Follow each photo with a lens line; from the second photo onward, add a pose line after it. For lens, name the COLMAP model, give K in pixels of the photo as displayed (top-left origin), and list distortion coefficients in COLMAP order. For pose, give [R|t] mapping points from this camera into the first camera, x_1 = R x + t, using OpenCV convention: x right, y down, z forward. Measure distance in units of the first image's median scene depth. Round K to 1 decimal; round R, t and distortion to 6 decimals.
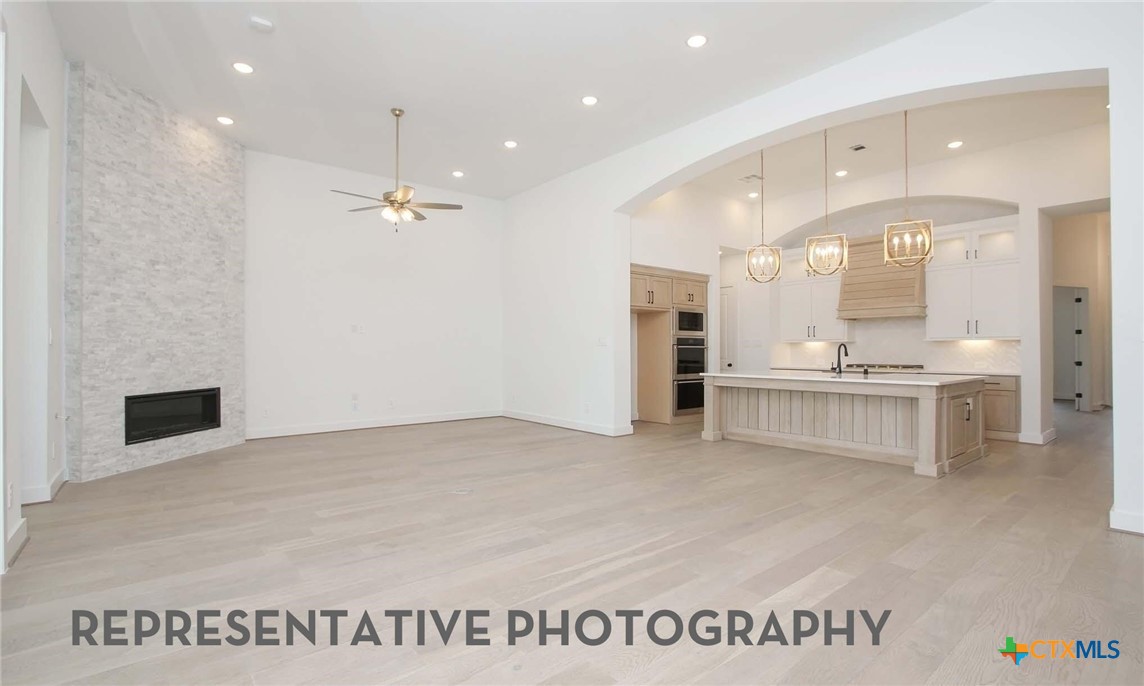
lens RADIAL K [[526.0, 0, 572.7], [0, 526.0, 344.4], [0, 0, 1]] dist [-0.006212, 0.002396]
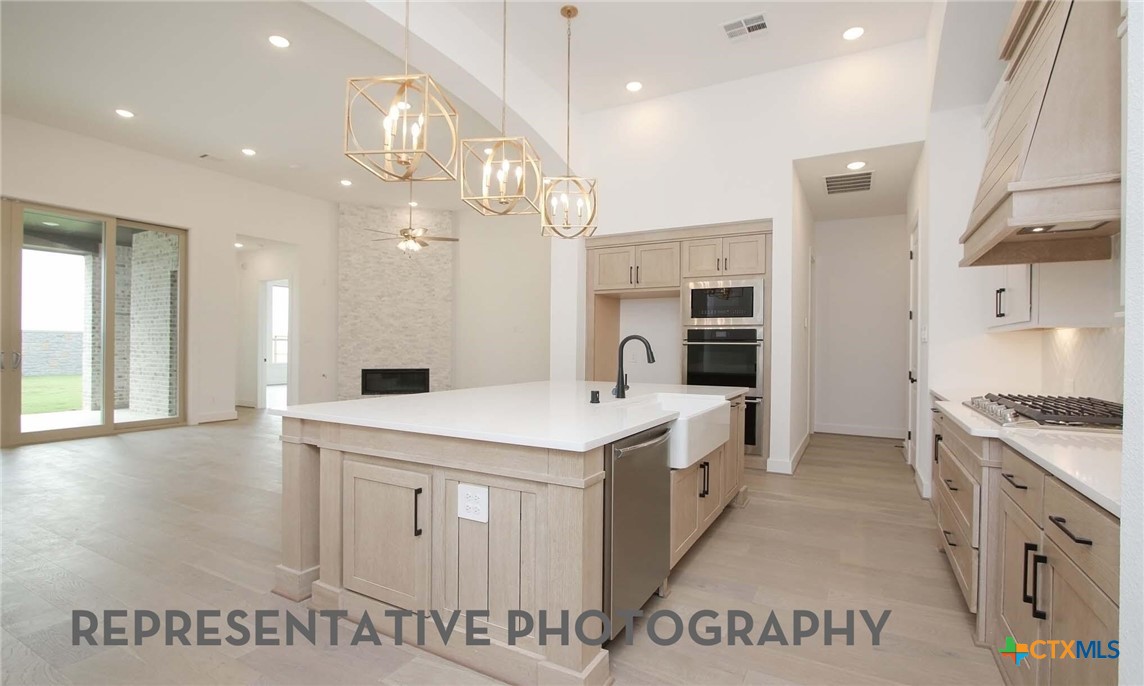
lens RADIAL K [[526.0, 0, 572.3], [0, 526.0, 346.3], [0, 0, 1]] dist [-0.006212, 0.002396]
pose [[0.379899, 0.004221, -0.925018, 1.077668], [0.002610, 0.999981, 0.005636, 0.006525], [0.925024, -0.004556, 0.379881, 0.877249]]
